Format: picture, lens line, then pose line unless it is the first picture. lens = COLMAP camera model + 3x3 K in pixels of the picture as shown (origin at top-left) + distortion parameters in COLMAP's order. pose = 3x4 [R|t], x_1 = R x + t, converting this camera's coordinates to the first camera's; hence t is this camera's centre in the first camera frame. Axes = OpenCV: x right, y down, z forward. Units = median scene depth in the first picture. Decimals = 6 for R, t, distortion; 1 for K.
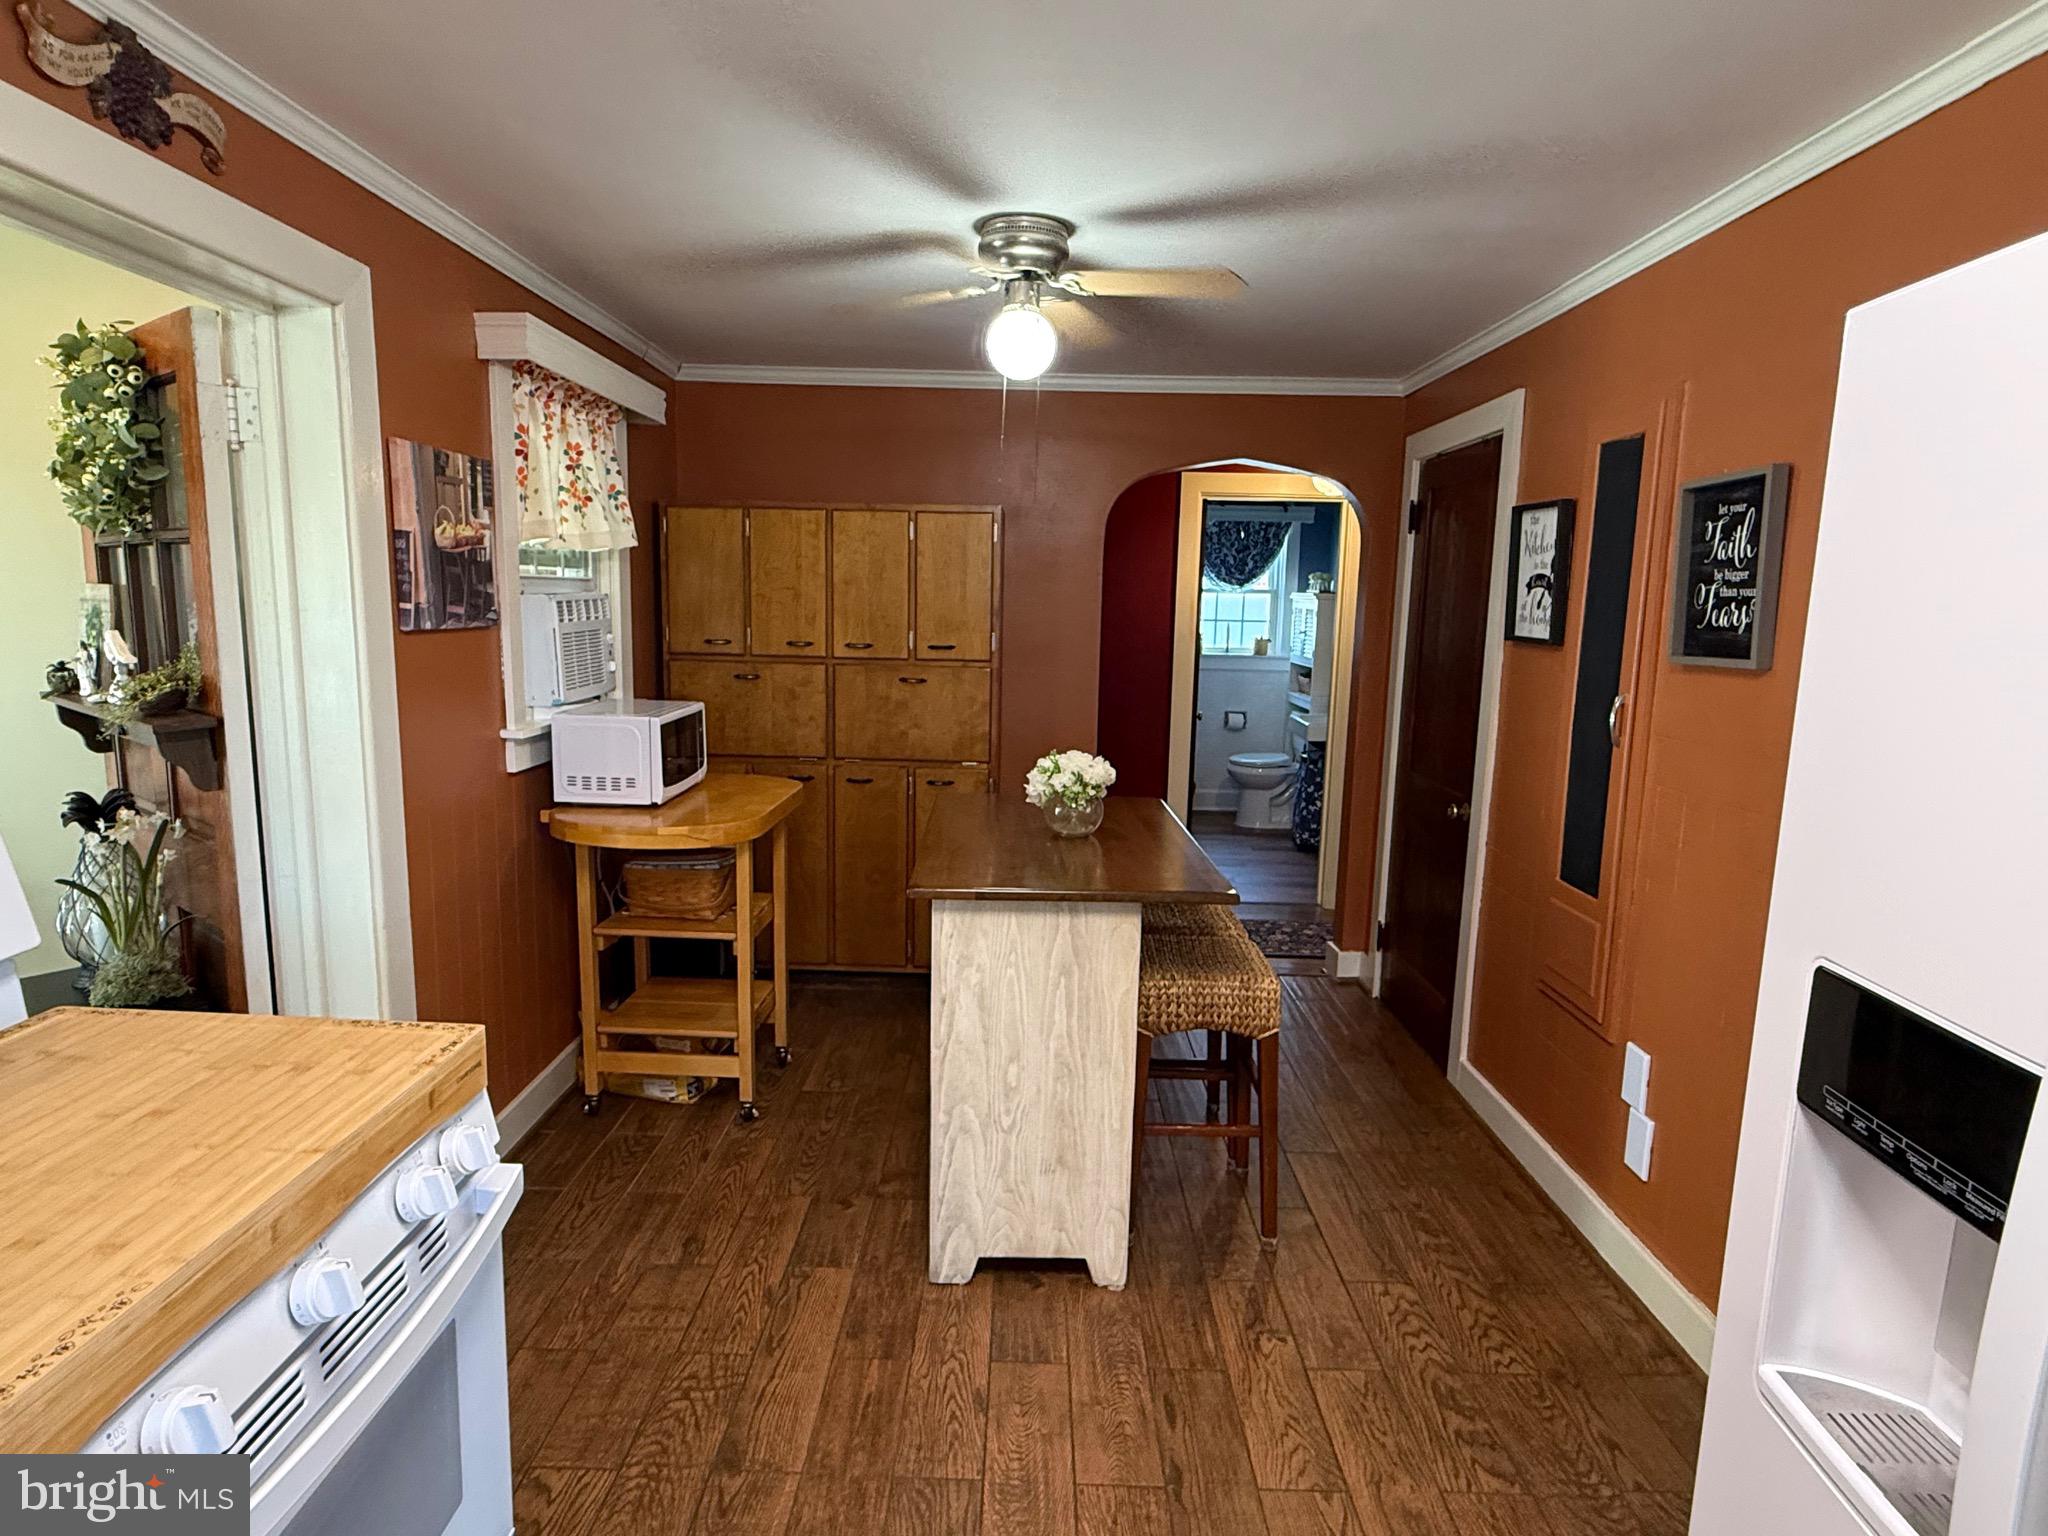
lens RADIAL K [[1093.4, 0, 1021.5], [0, 1093.4, 769.8], [0, 0, 1]] dist [0.003233, -0.000515]
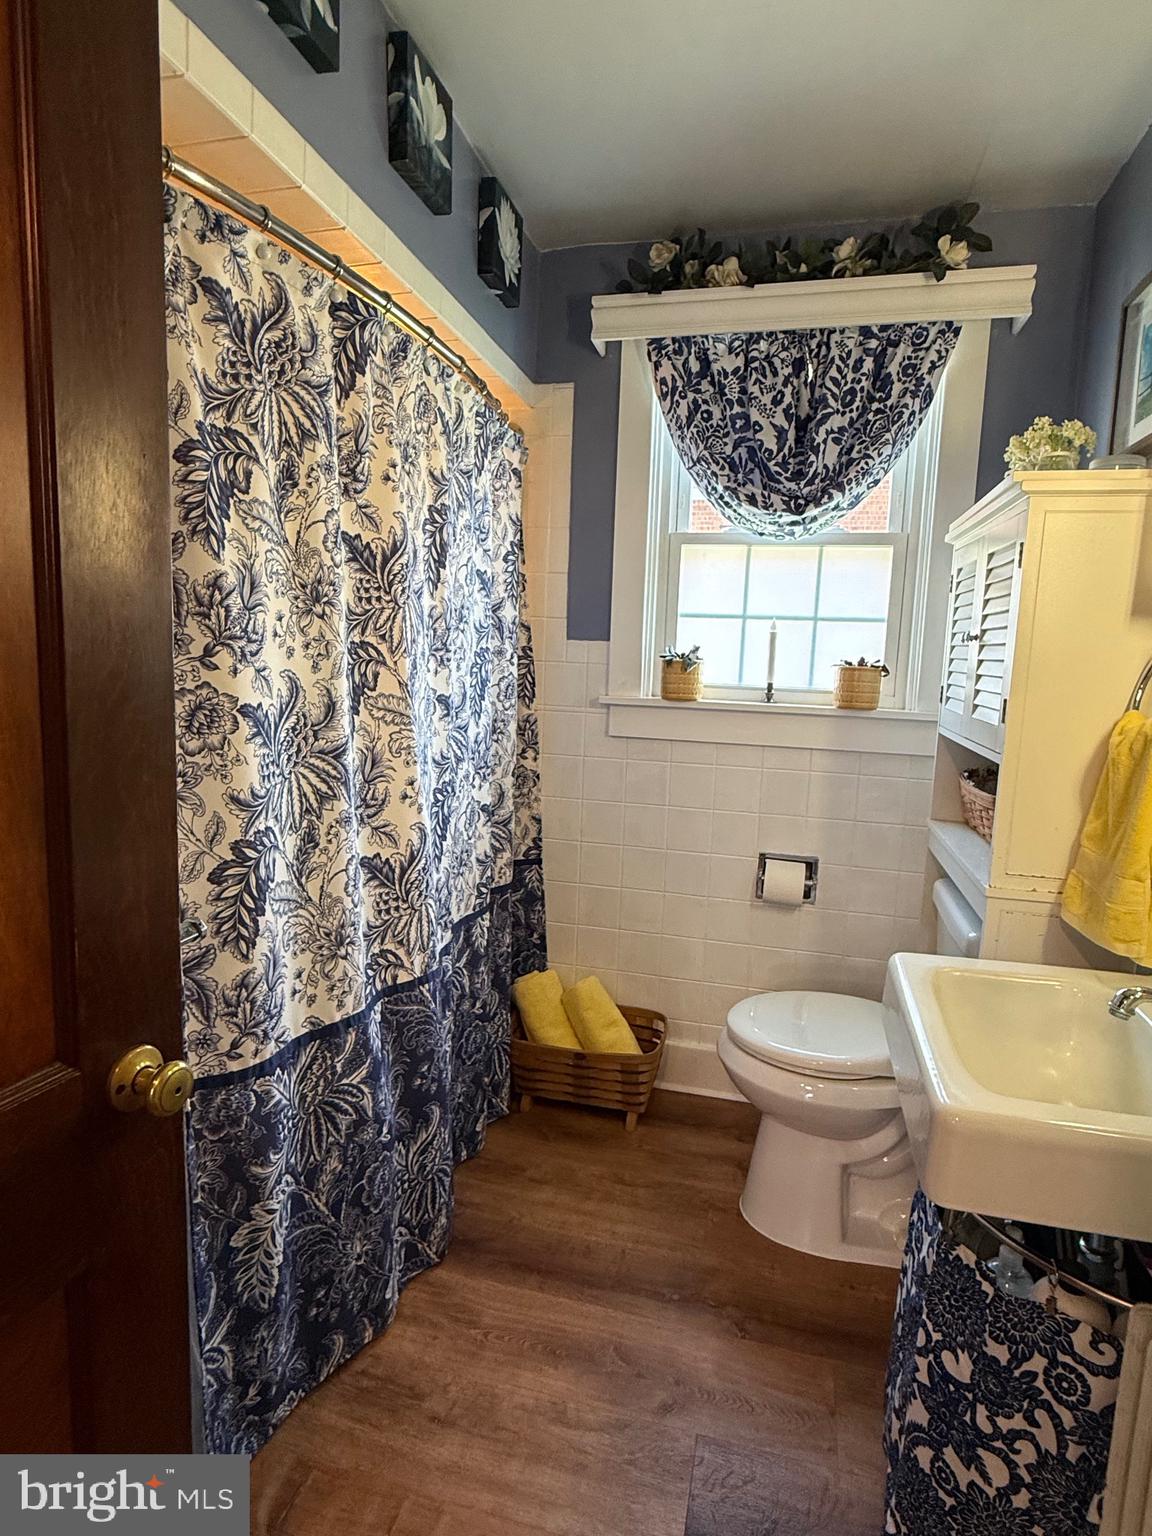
lens RADIAL K [[820.0, 0, 580.9], [0, 820.0, 758.8], [0, 0, 1]] dist [0.003233, -0.000515]
pose [[0.970273, 0.043375, -0.238095, 0.196767], [-0.052399, 0.998123, -0.031699, -0.075711], [0.236273, 0.043233, 0.970724, 0.721011]]
